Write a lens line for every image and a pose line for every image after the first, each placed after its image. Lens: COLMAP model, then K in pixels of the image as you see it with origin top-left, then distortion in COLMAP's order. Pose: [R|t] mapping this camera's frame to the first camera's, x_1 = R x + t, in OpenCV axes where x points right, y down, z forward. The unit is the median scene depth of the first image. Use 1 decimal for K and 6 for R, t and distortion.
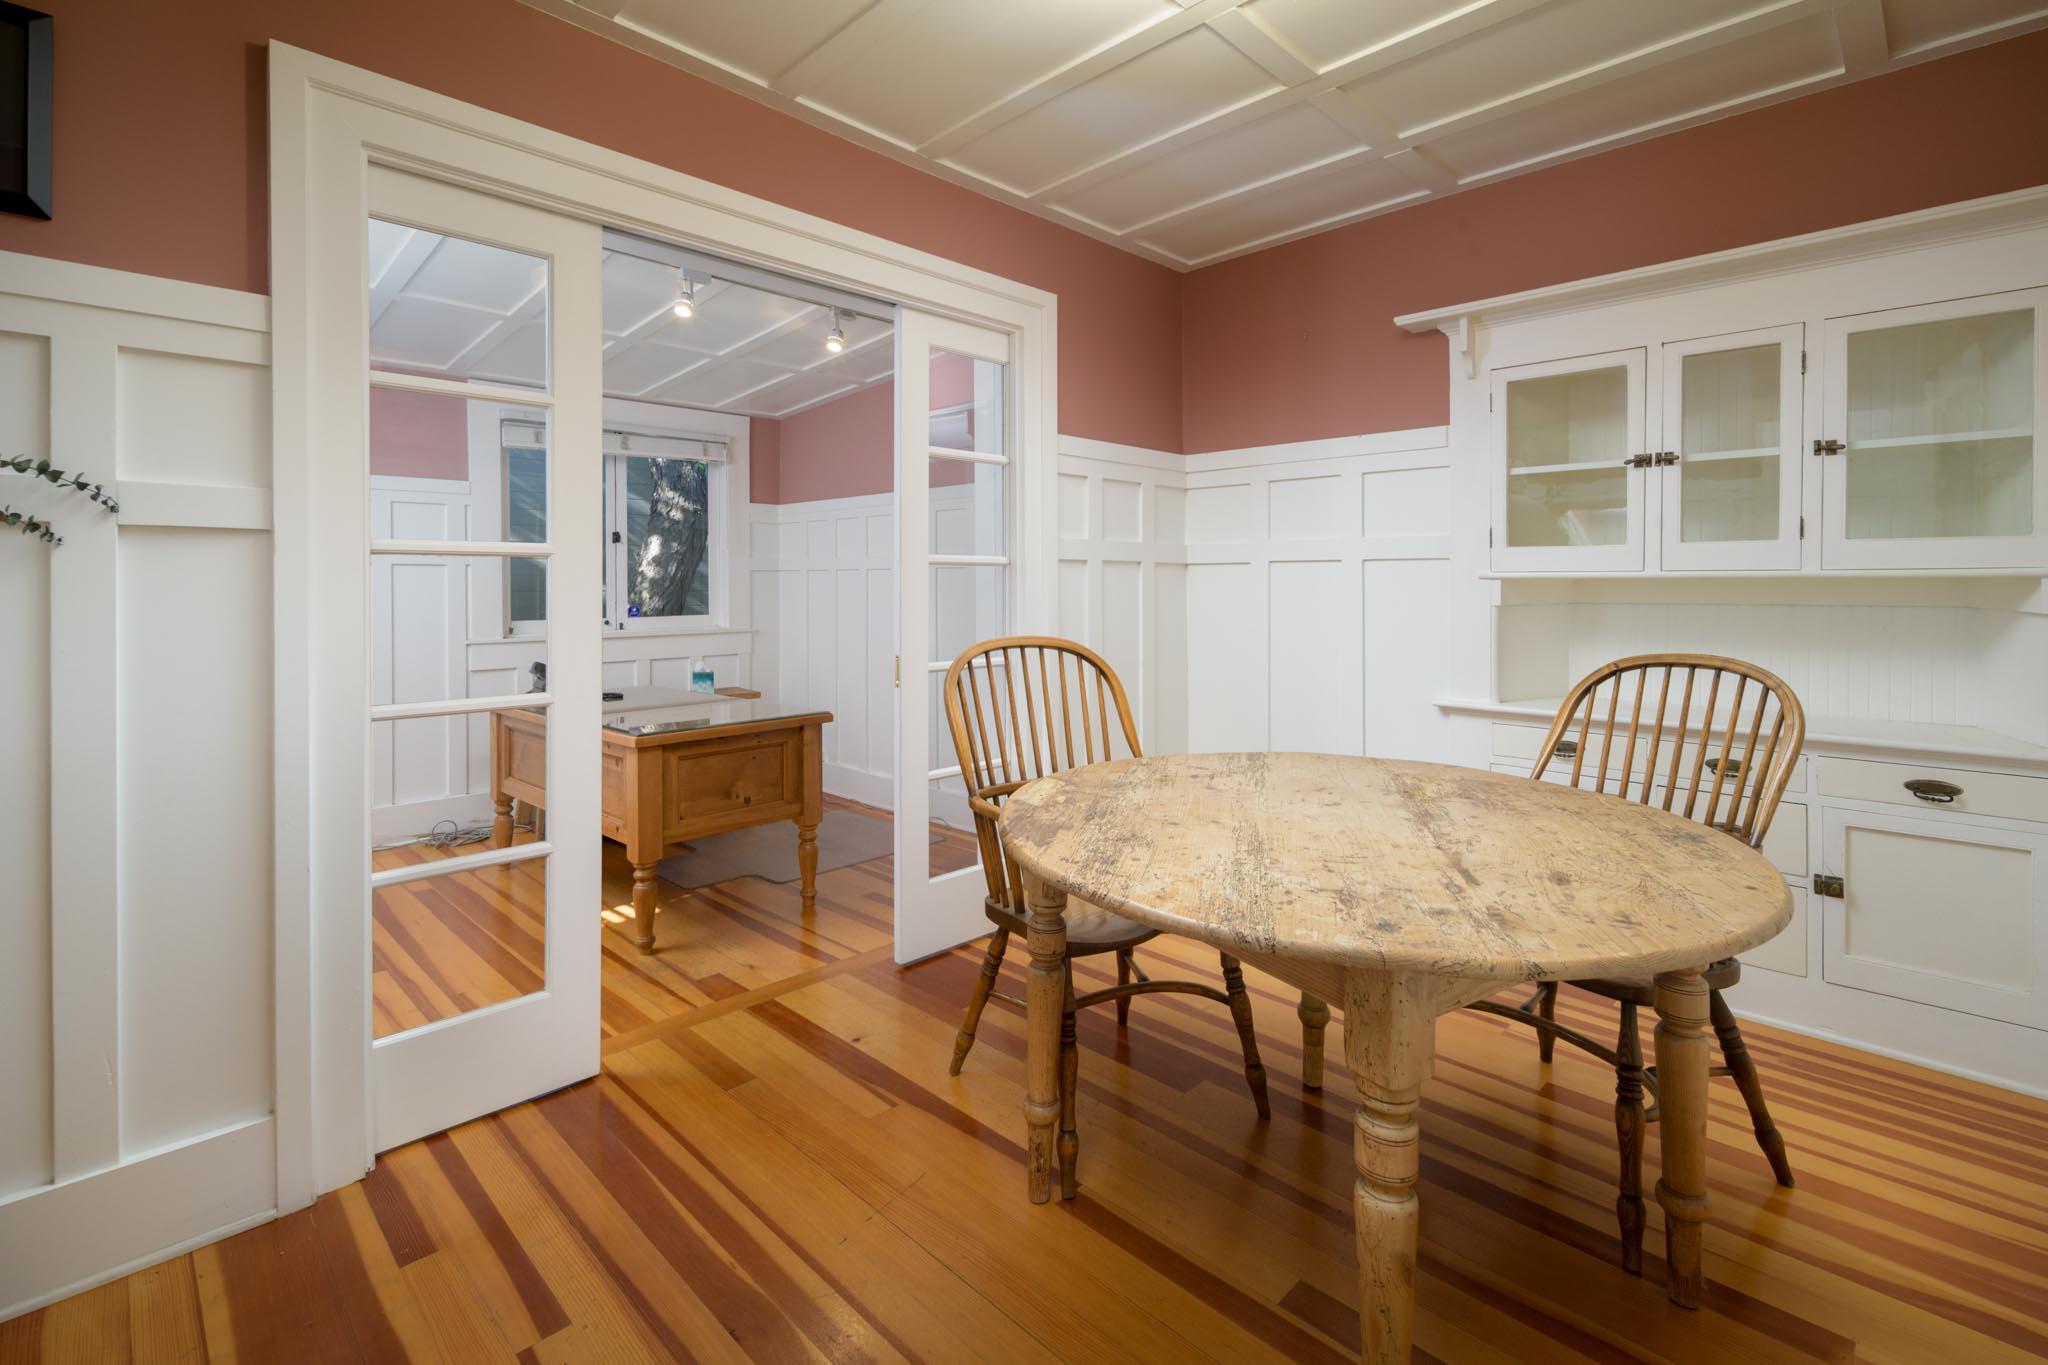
lens RADIAL K [[917.1, 0, 1029.2], [0, 917.1, 591.6], [0, 0, 1]] dist [-0.001146, -0.000067]
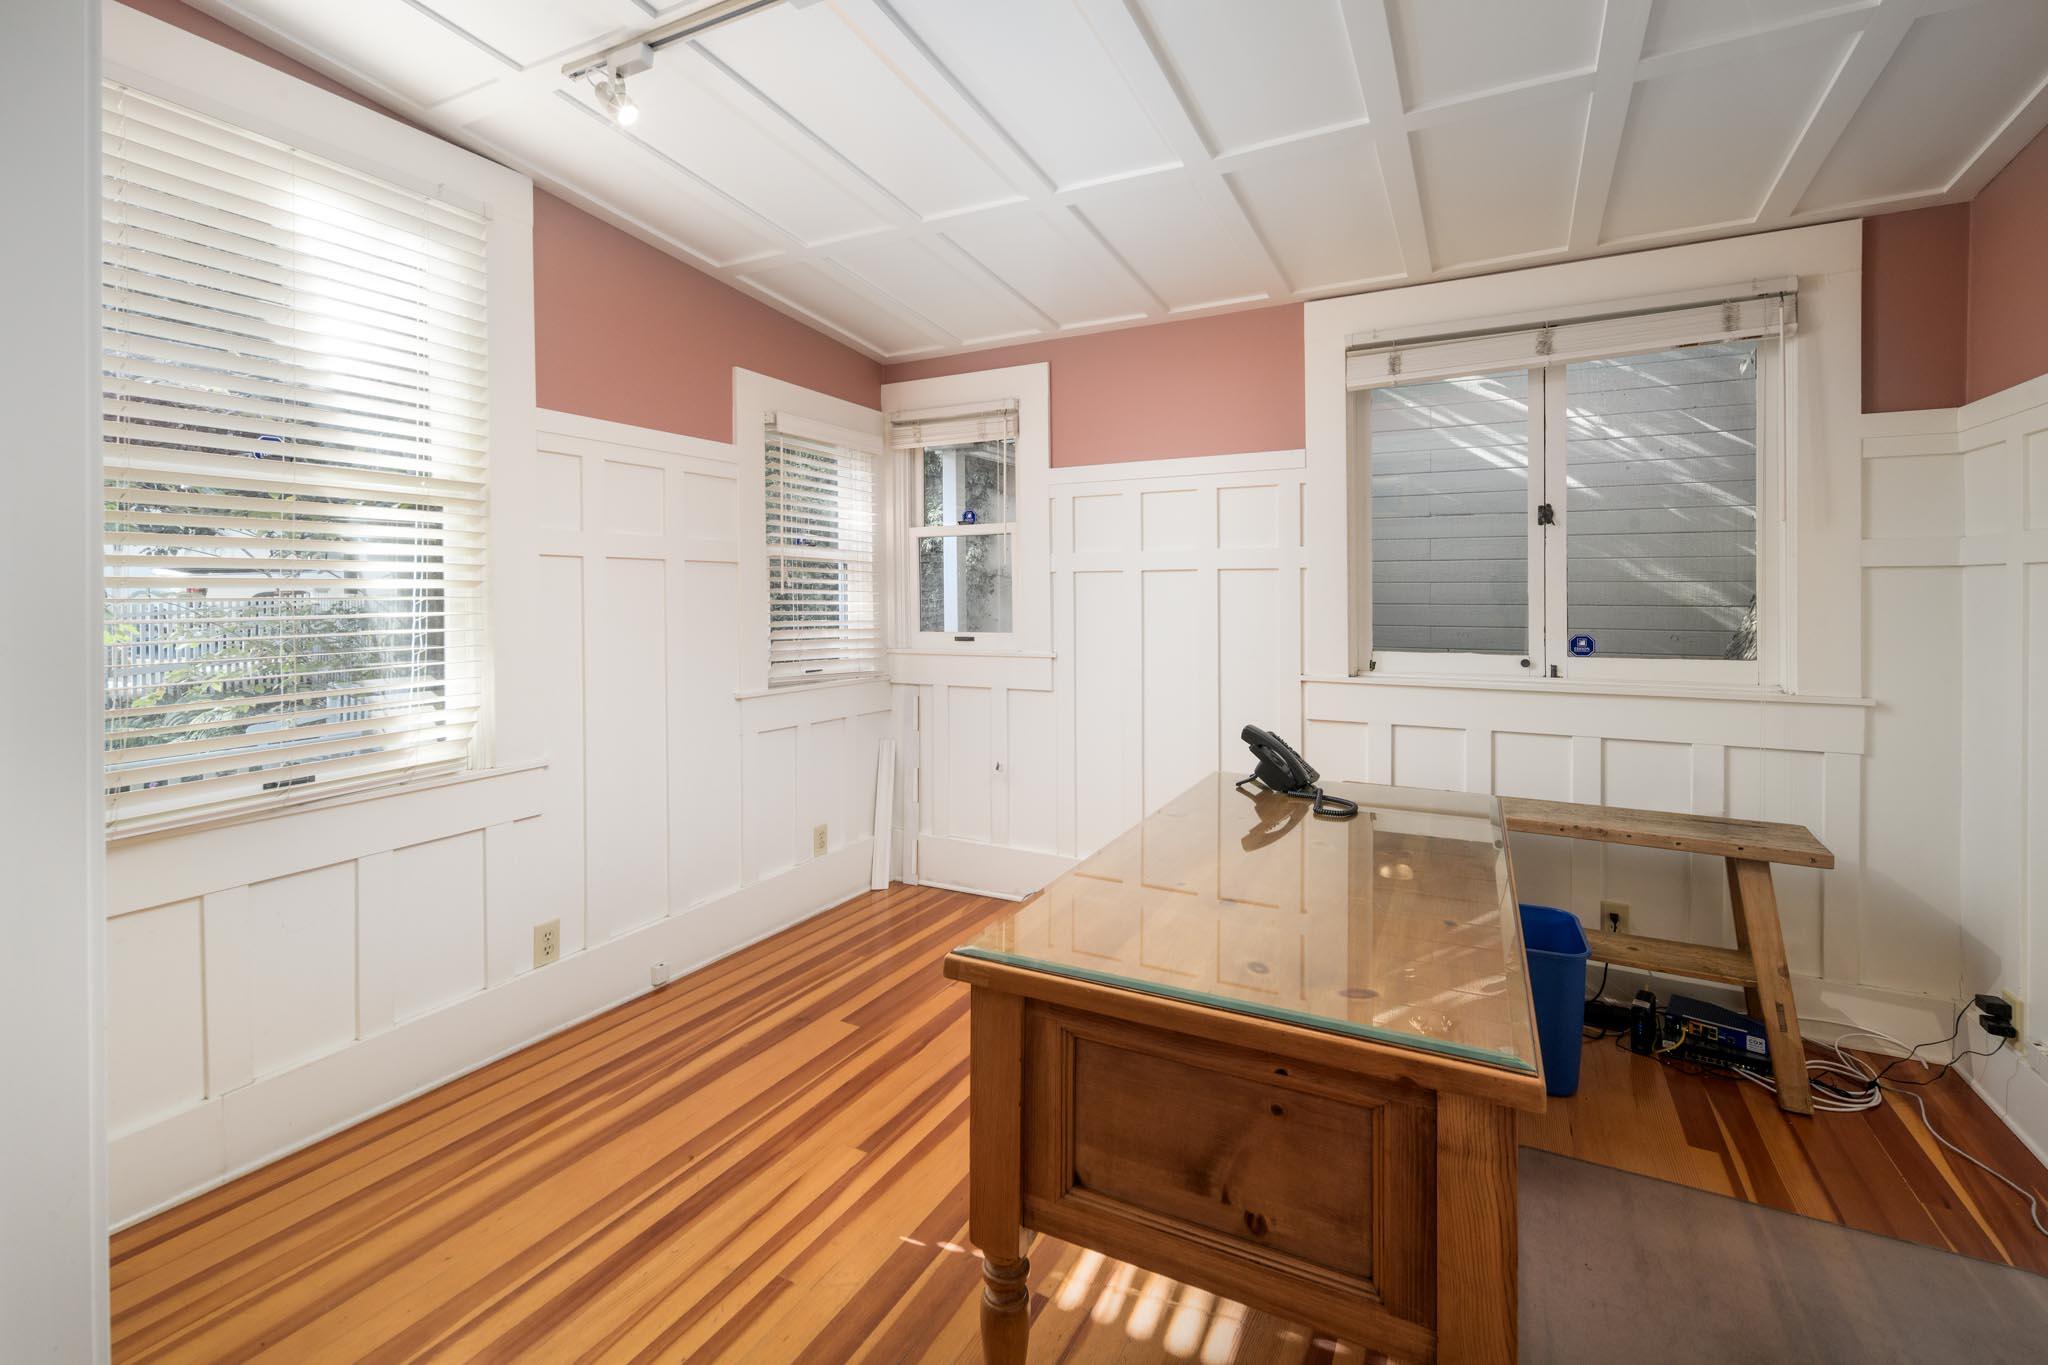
lens RADIAL K [[917.1, 0, 1029.2], [0, 917.1, 591.6], [0, 0, 1]] dist [-0.001146, -0.000067]
pose [[0.291407, 0.000454, -0.956599, 0.001108], [-0.007877, 0.999967, -0.001924, -0.020316], [0.956567, 0.008096, 0.291401, 1.450057]]
